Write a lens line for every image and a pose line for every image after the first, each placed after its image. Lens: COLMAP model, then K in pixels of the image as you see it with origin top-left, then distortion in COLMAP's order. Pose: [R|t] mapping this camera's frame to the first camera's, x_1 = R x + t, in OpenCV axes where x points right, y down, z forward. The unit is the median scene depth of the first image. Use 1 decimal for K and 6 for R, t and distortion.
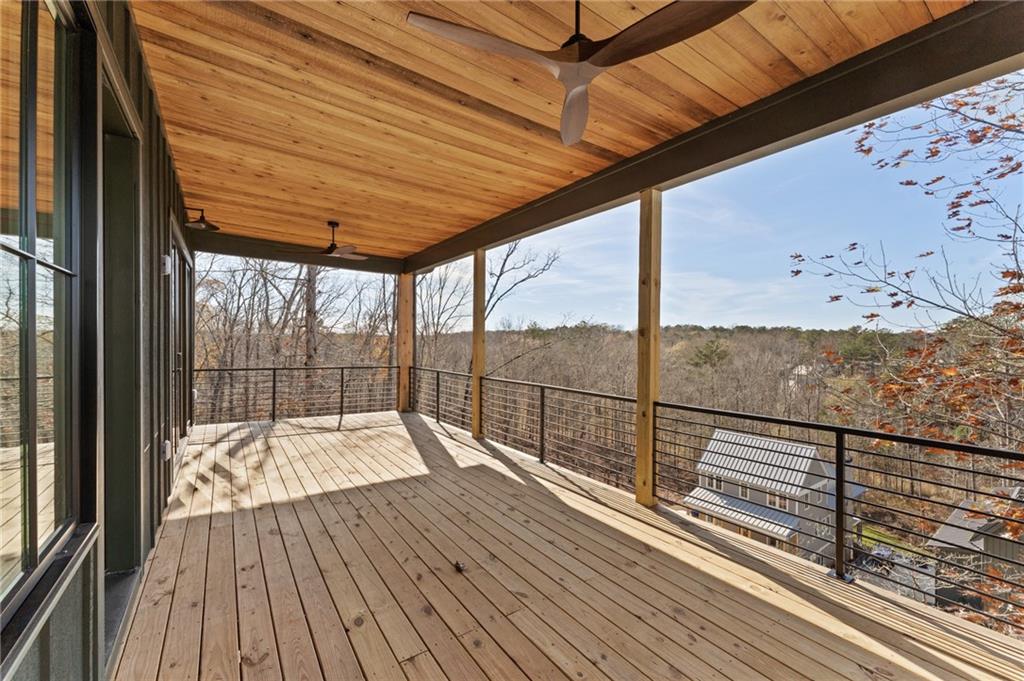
lens RADIAL K [[412.4, 0, 509.2], [0, 412.4, 343.7], [0, 0, 1]] dist [0.000491, -0.000129]
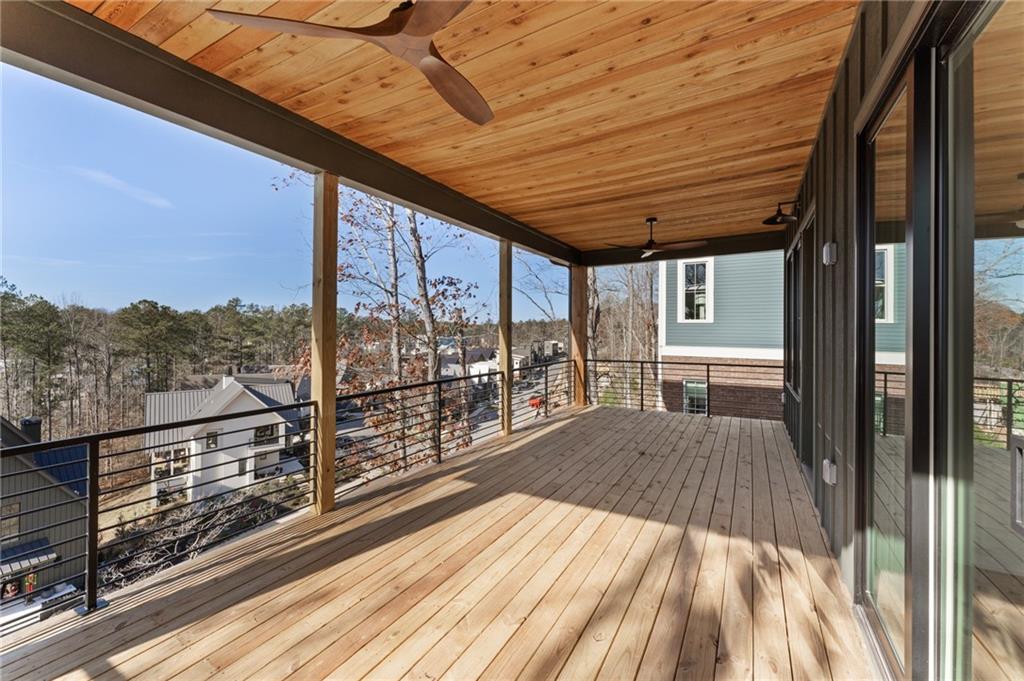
lens RADIAL K [[412.4, 0, 511.3], [0, 412.4, 333.0], [0, 0, 1]] dist [0.000491, -0.000129]
pose [[-0.426927, -0.008339, 0.904248, -1.066662], [0.004089, 0.999929, 0.011152, -0.027063], [-0.904277, 0.008459, -0.426863, 1.578639]]
